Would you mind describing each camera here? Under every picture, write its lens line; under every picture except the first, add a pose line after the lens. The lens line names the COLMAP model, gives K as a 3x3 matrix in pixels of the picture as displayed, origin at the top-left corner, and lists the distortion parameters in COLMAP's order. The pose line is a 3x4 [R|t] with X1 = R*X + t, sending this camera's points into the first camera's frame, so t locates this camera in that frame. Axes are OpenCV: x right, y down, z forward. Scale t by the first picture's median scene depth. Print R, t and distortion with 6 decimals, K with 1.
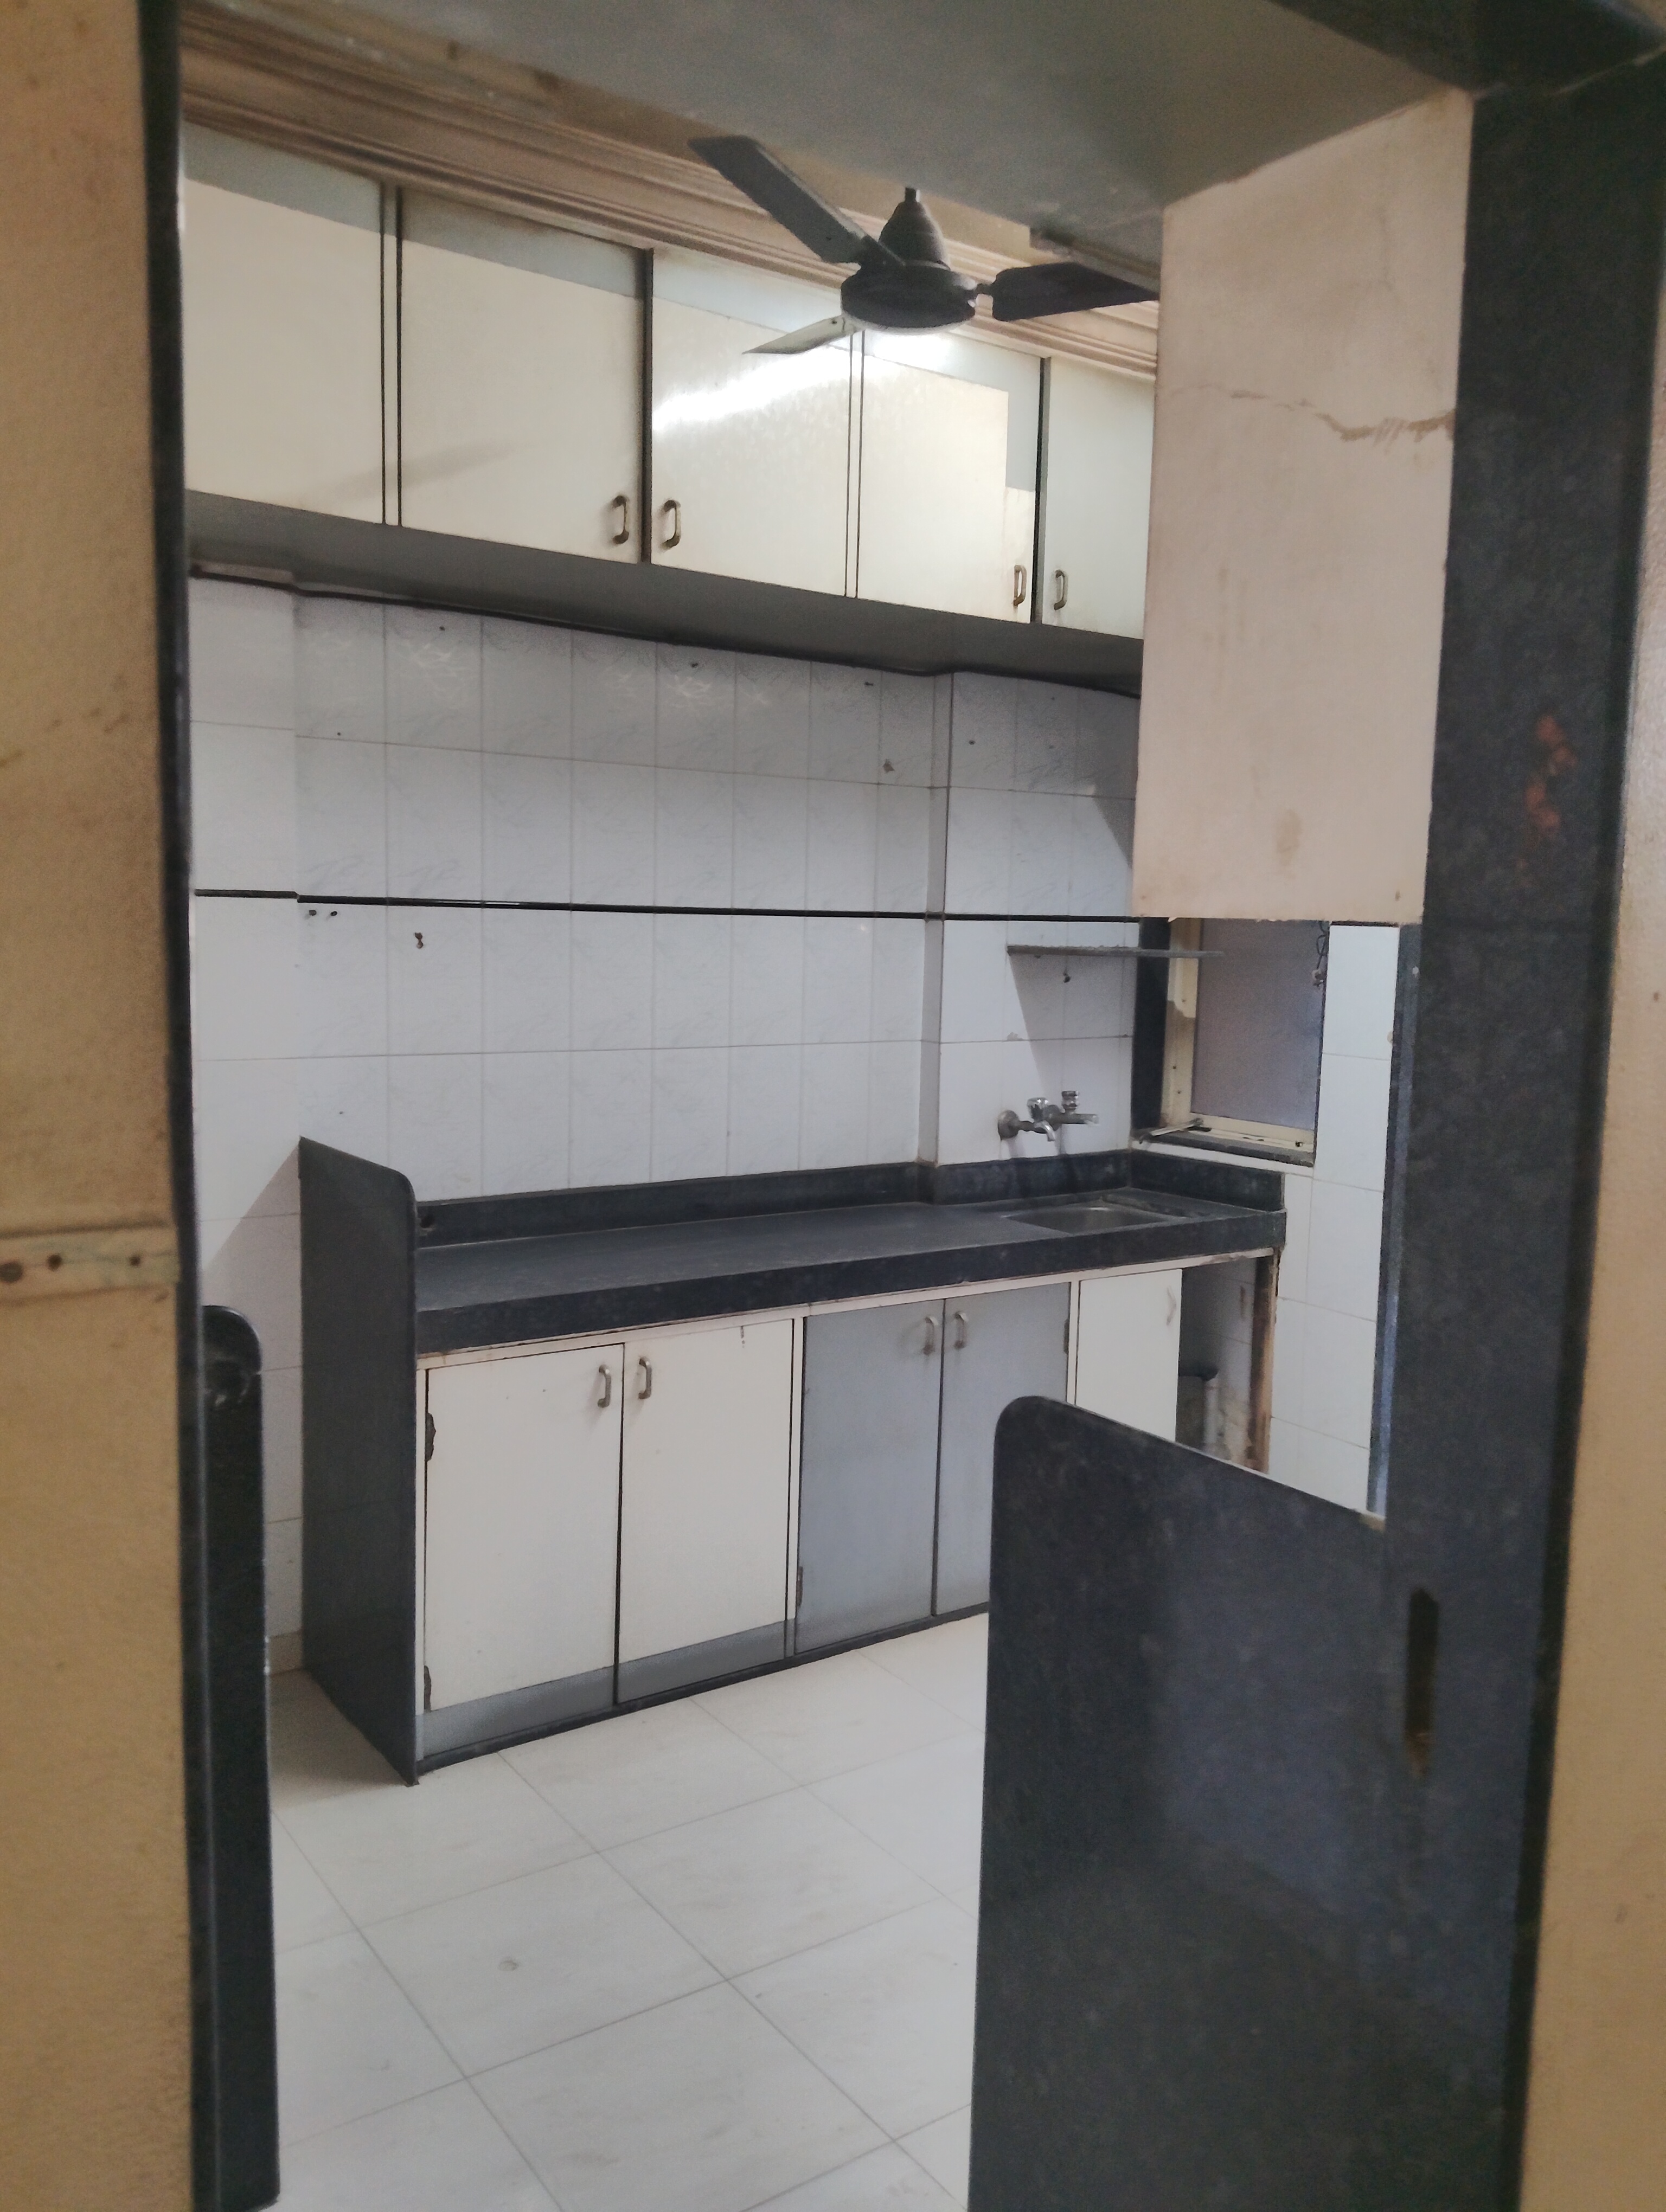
lens RADIAL K [[1750.4, 0, 833.0], [0, 1750.4, 1106.0], [0, 0, 1]] dist [0.065238, -0.000037]
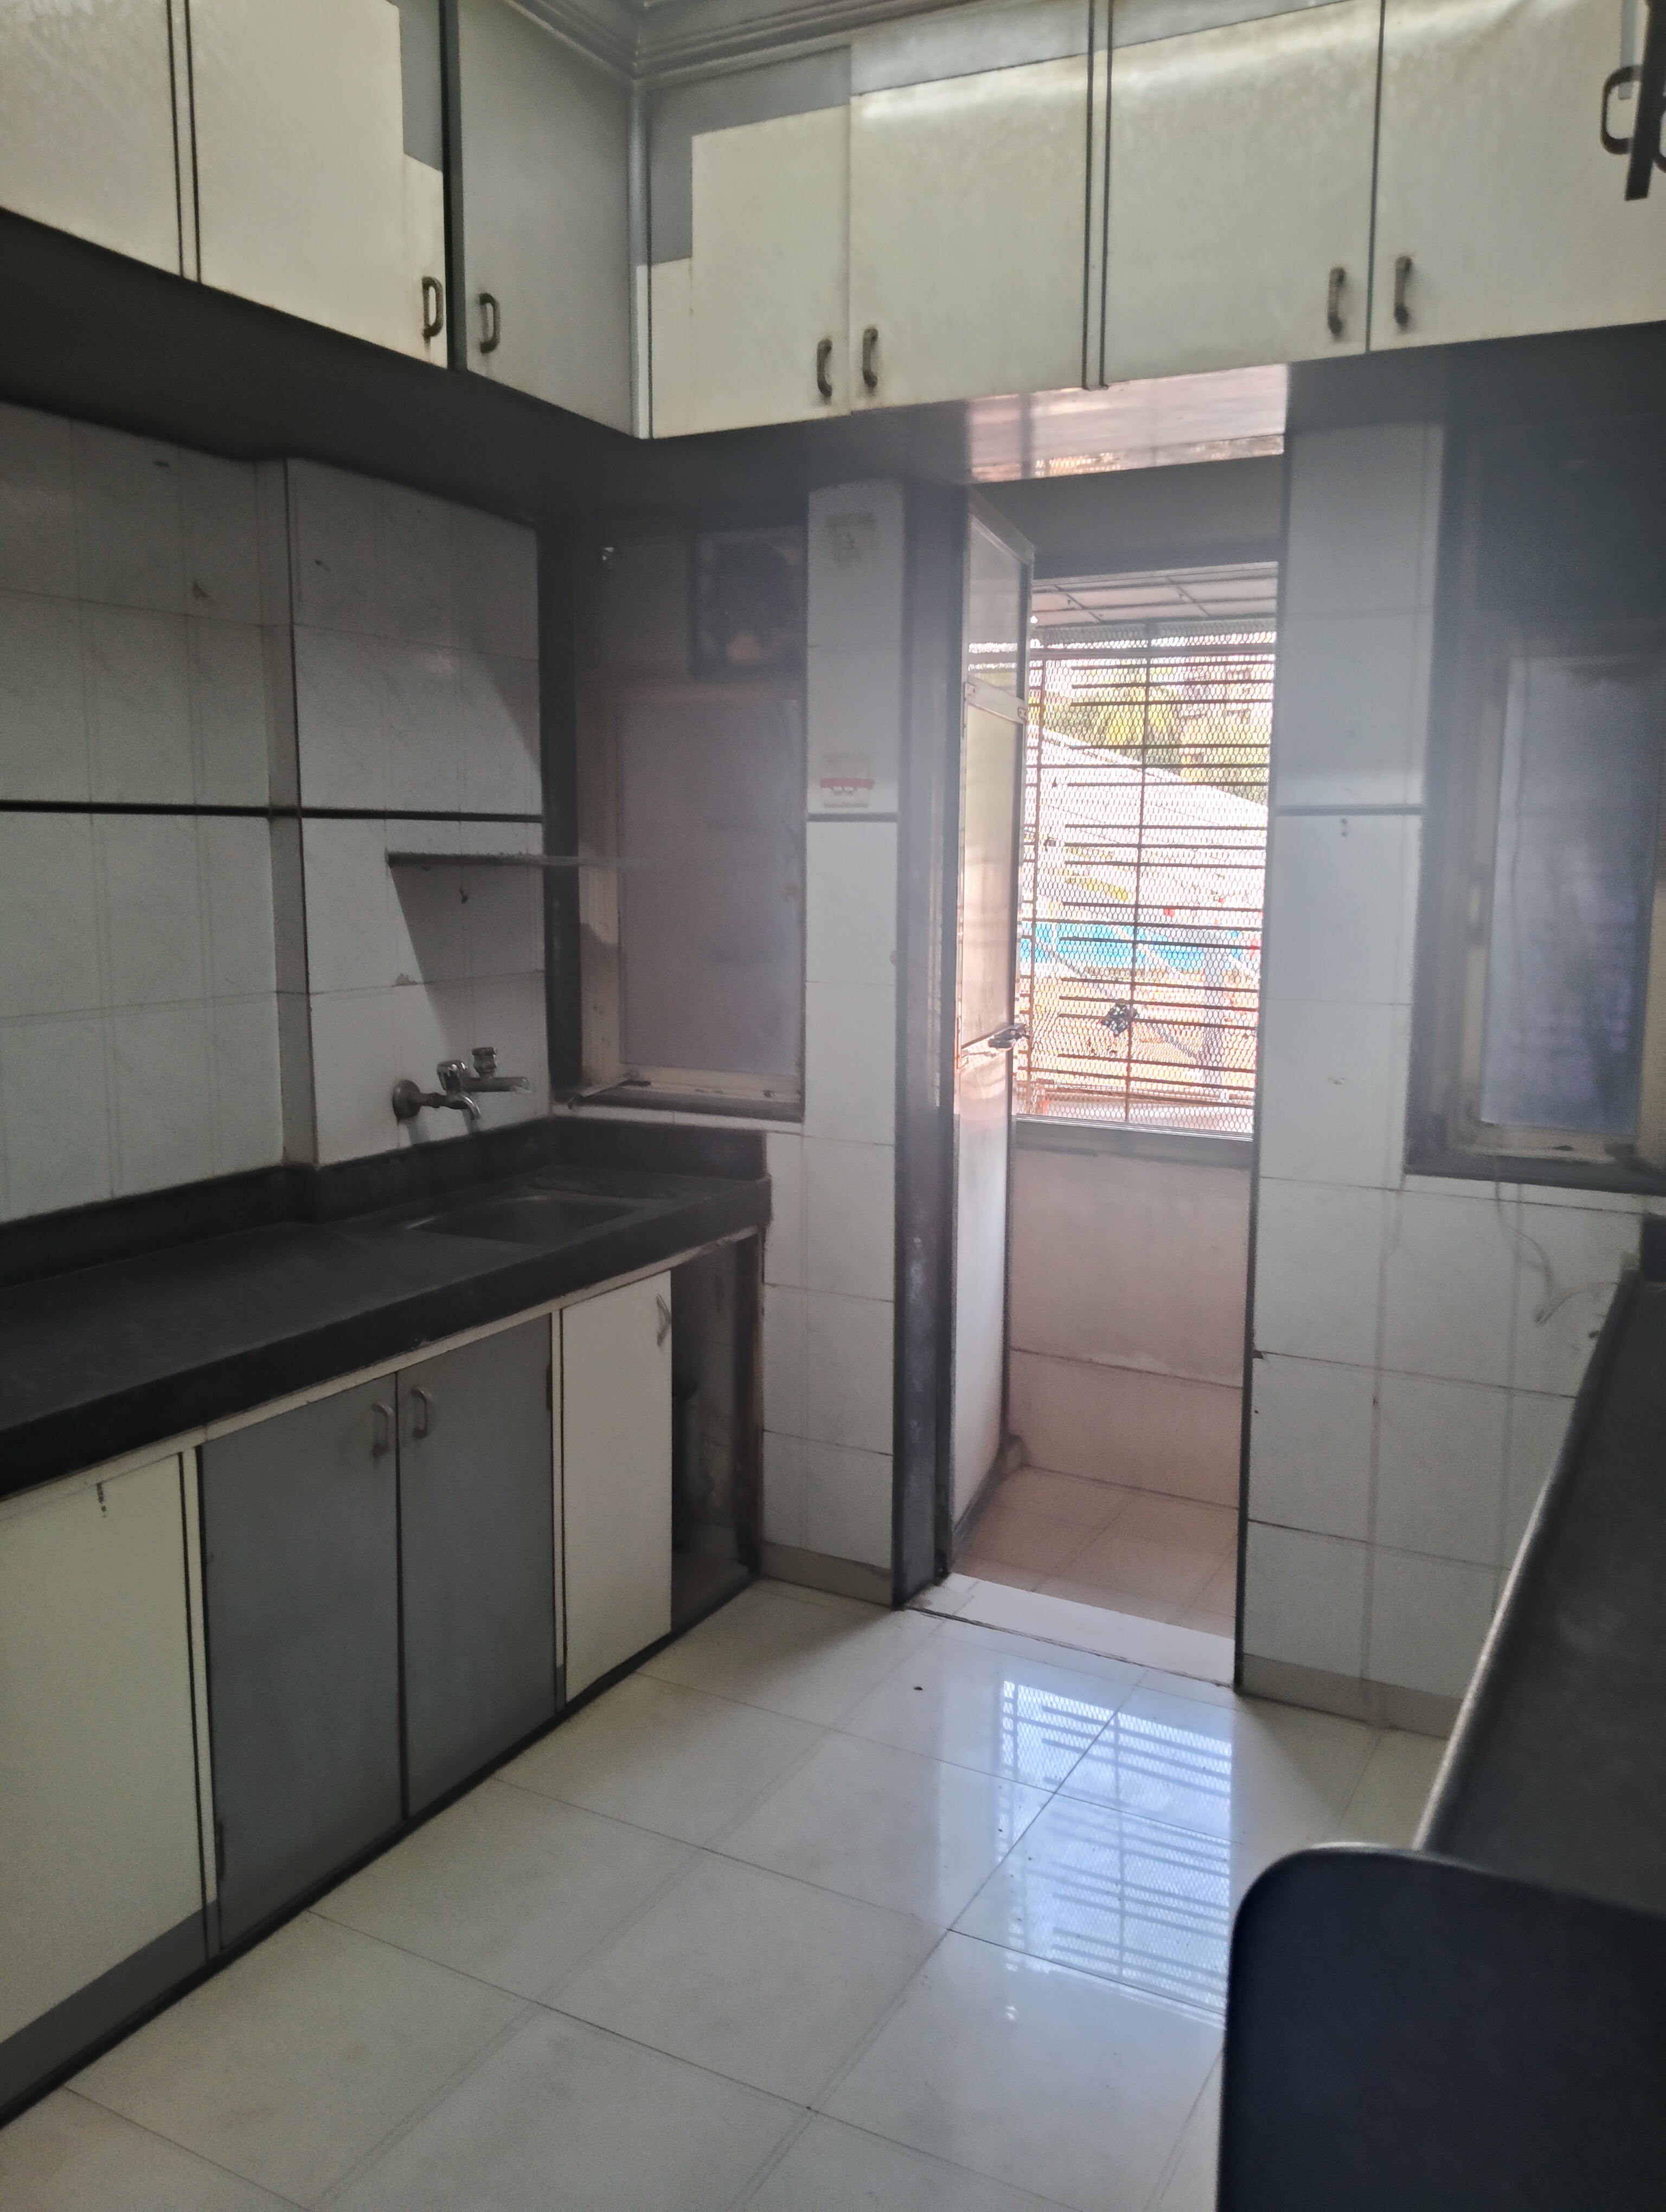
lens RADIAL K [[1738.3, 0, 885.0], [0, 1738.3, 1106.5], [0, 0, 1]] dist [0.005245, -0.051147]
pose [[0.879877, -0.087776, 0.467024, -0.064311], [0.067107, 0.995895, 0.060745, -0.017741], [-0.470439, -0.022107, 0.882156, 0.273863]]
